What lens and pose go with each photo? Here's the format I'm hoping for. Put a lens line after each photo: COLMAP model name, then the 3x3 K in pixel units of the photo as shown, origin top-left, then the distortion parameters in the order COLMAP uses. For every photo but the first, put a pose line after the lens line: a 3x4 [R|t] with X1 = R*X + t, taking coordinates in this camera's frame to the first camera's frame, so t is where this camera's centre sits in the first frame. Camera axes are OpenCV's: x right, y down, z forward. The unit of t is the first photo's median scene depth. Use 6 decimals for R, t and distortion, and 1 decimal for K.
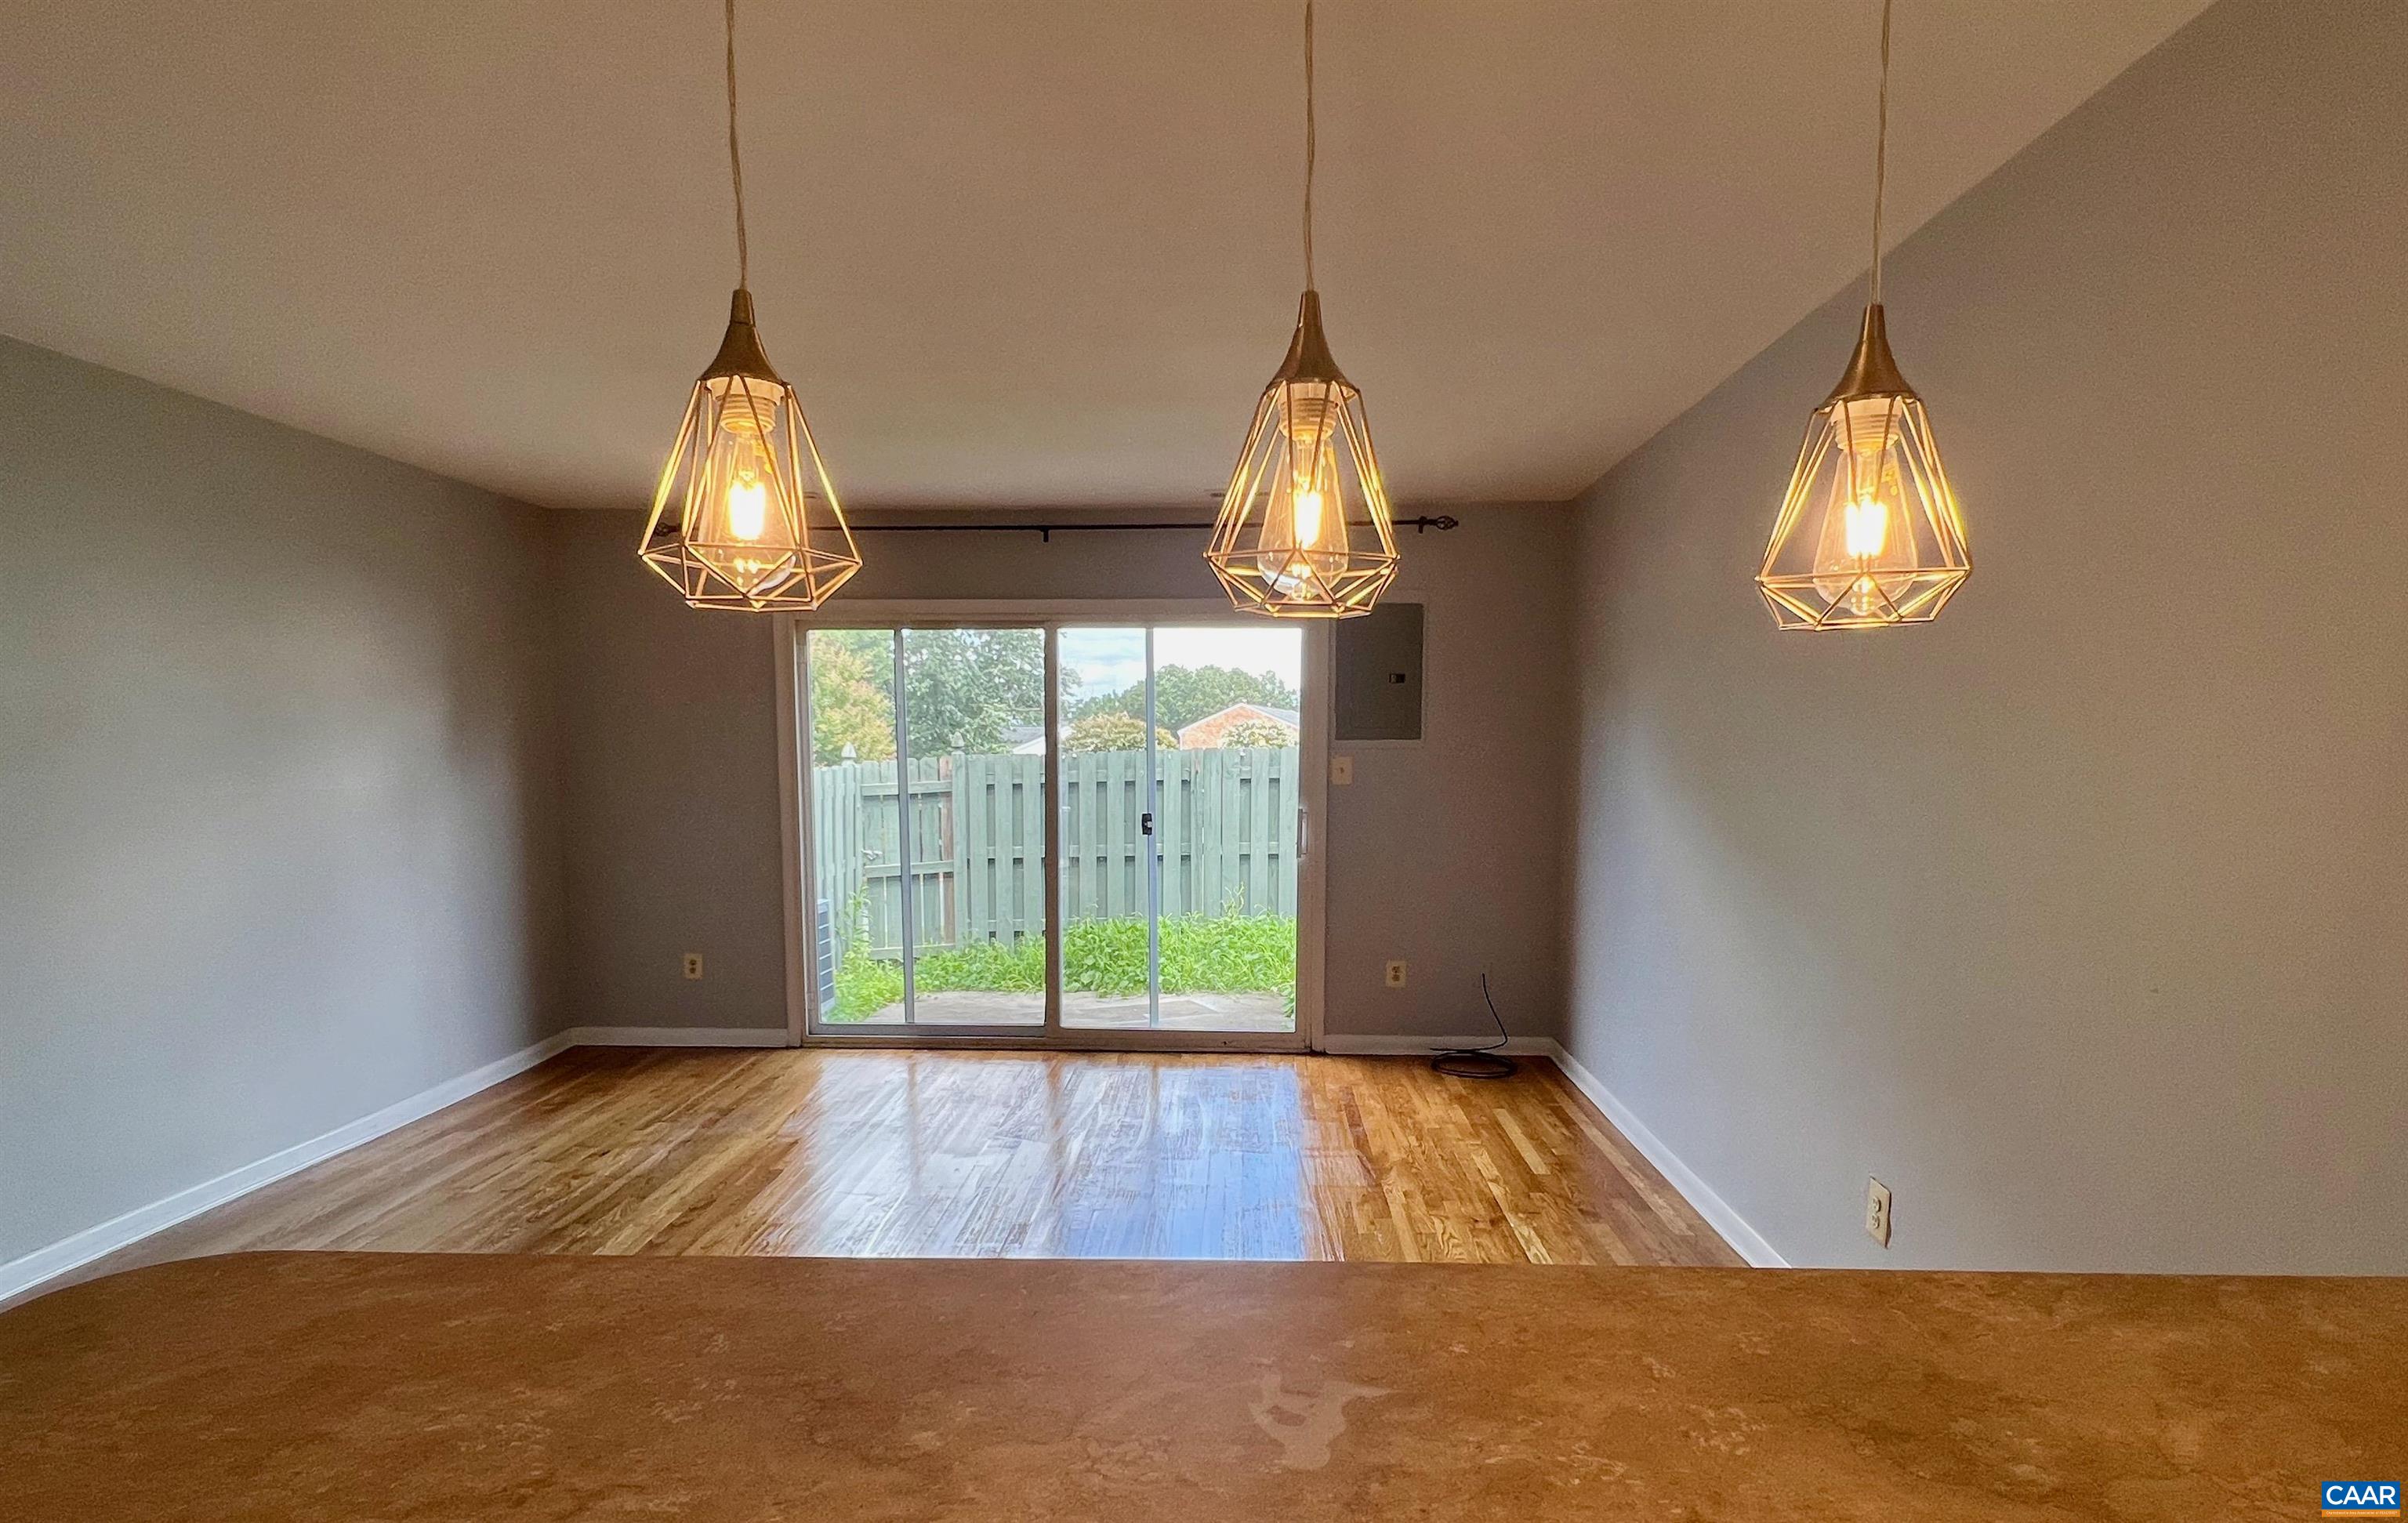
lens RADIAL K [[1284.8, 0, 1226.3], [0, 1284.8, 903.9], [0, 0, 1]] dist [-0.002097, -0.001059]
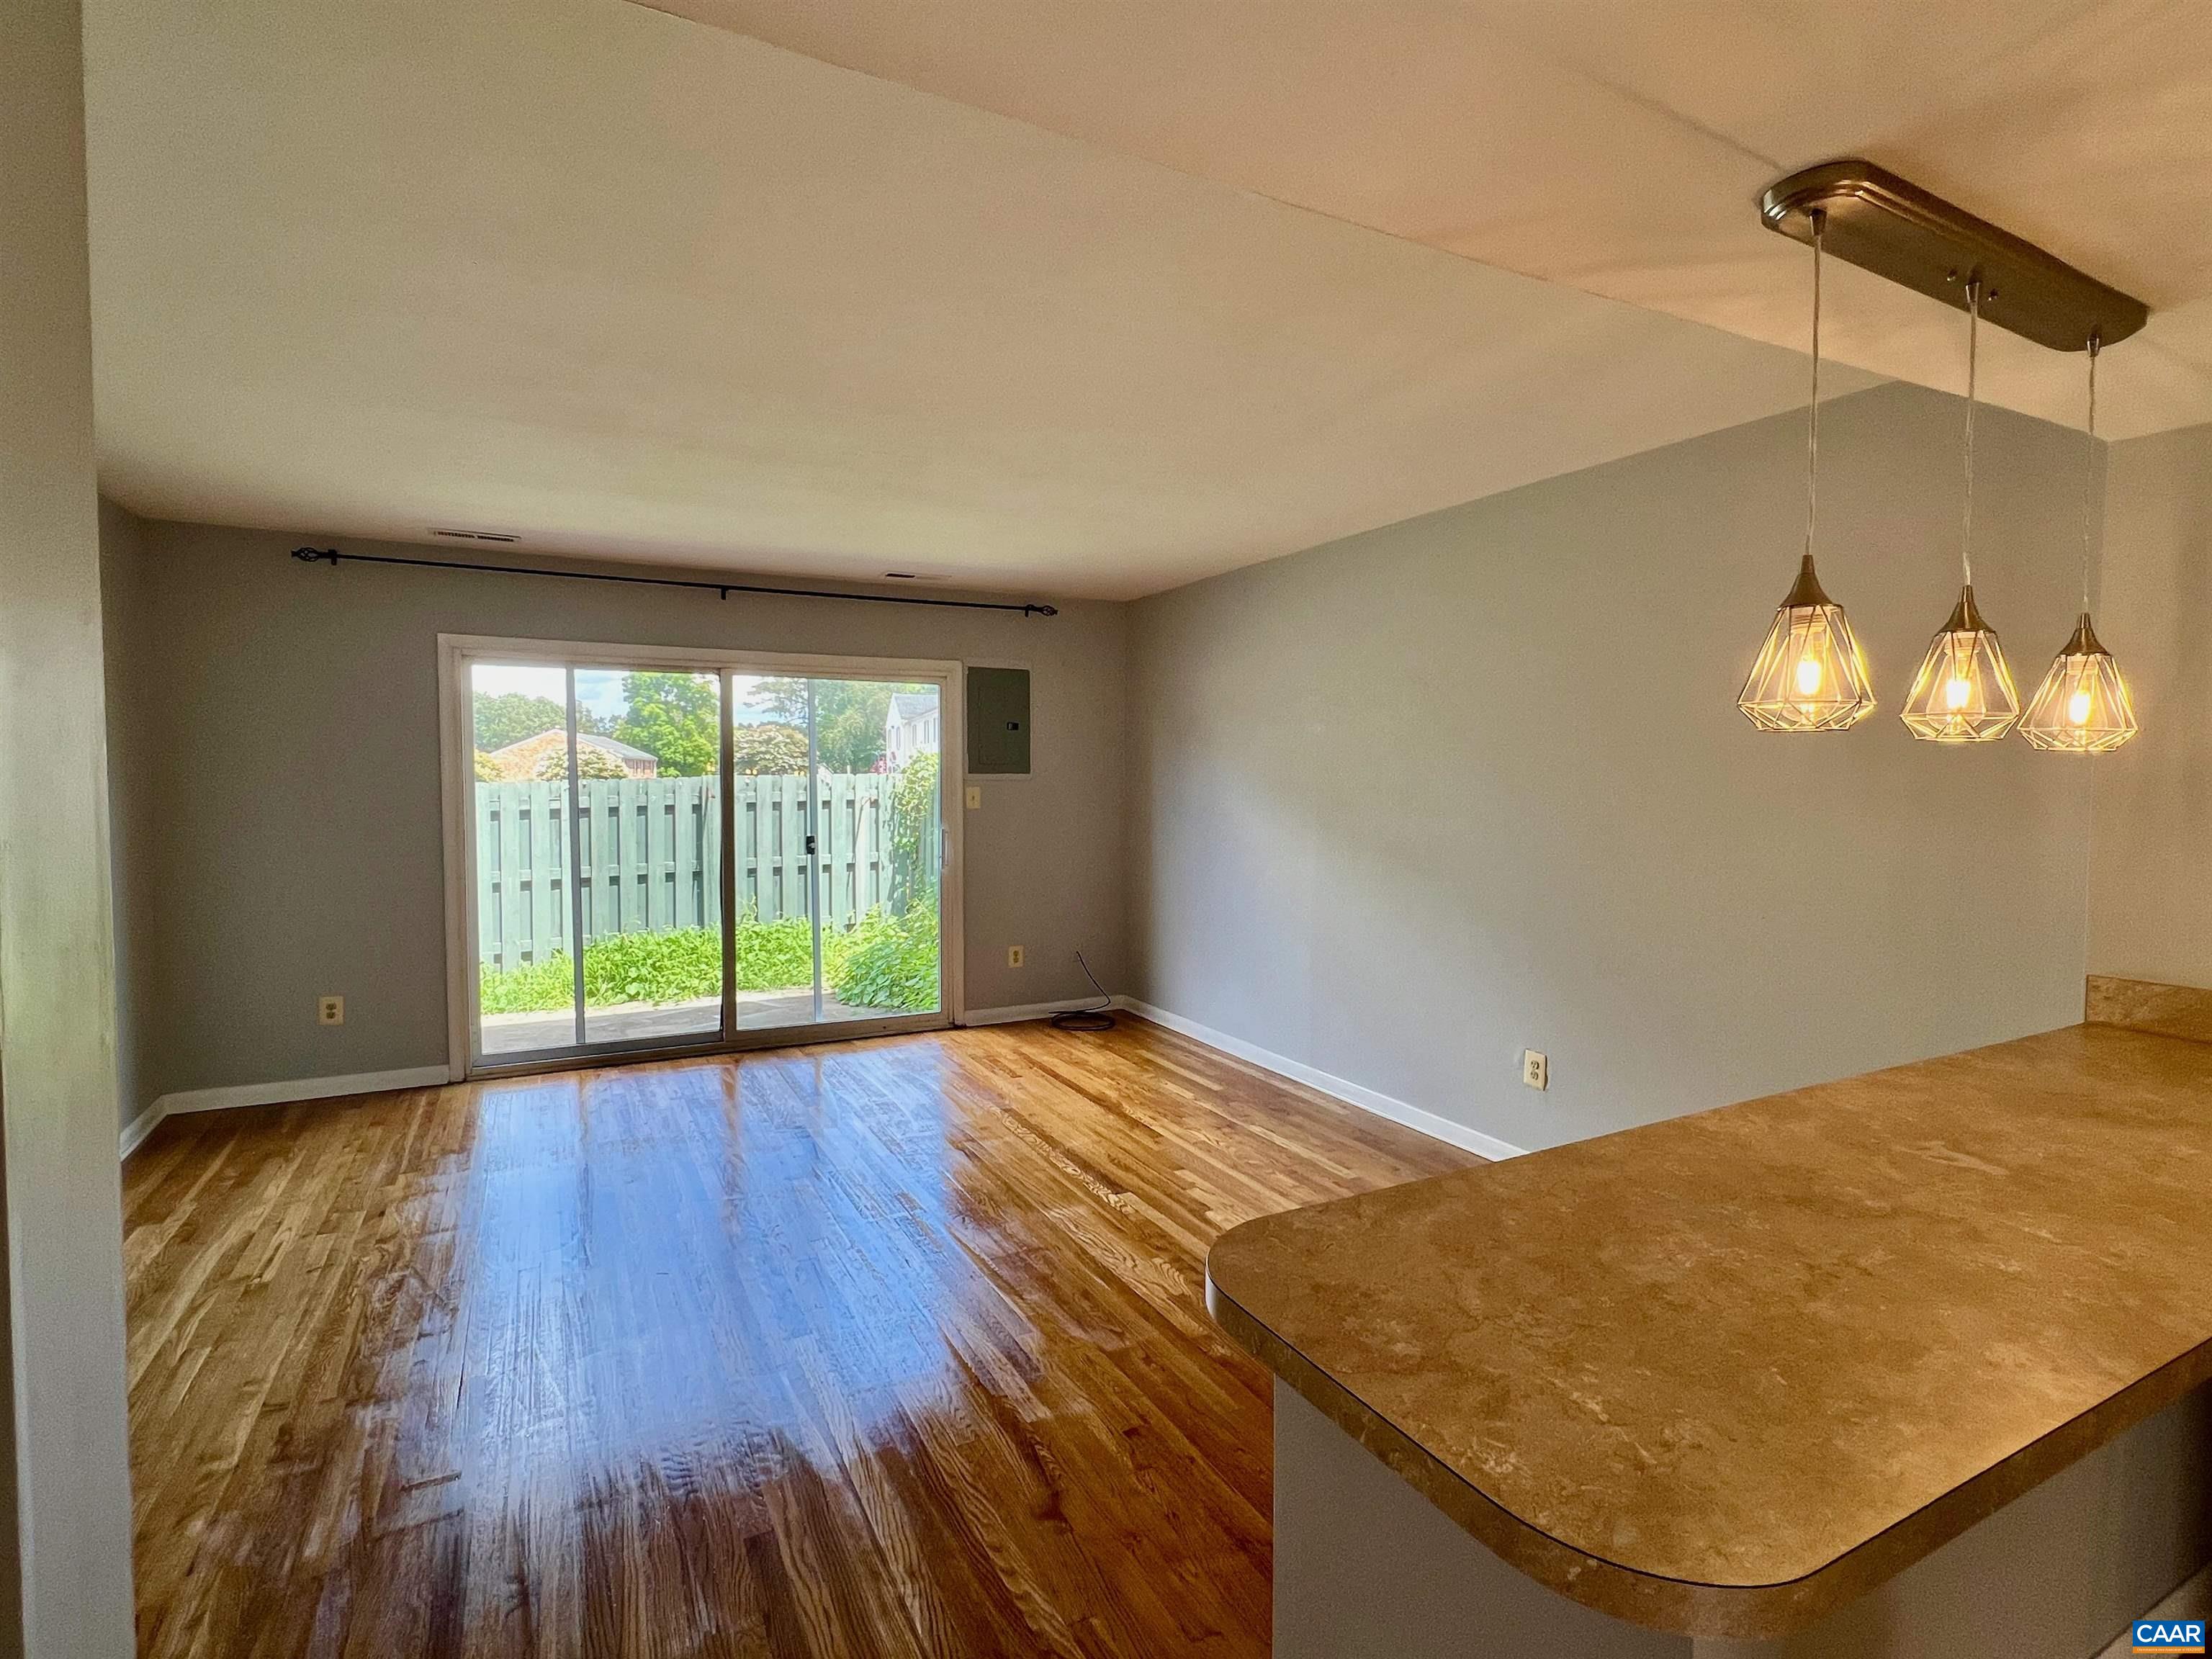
lens RADIAL K [[1062.0, 0, 1105.4], [0, 1062.0, 820.8], [0, 0, 1]] dist [-0.003759, -0.001184]
pose [[0.874411, -0.022061, 0.484684, -0.298795], [0.057646, 0.996614, -0.058637, -0.012579], [-0.481749, 0.079213, 0.872722, 0.033510]]
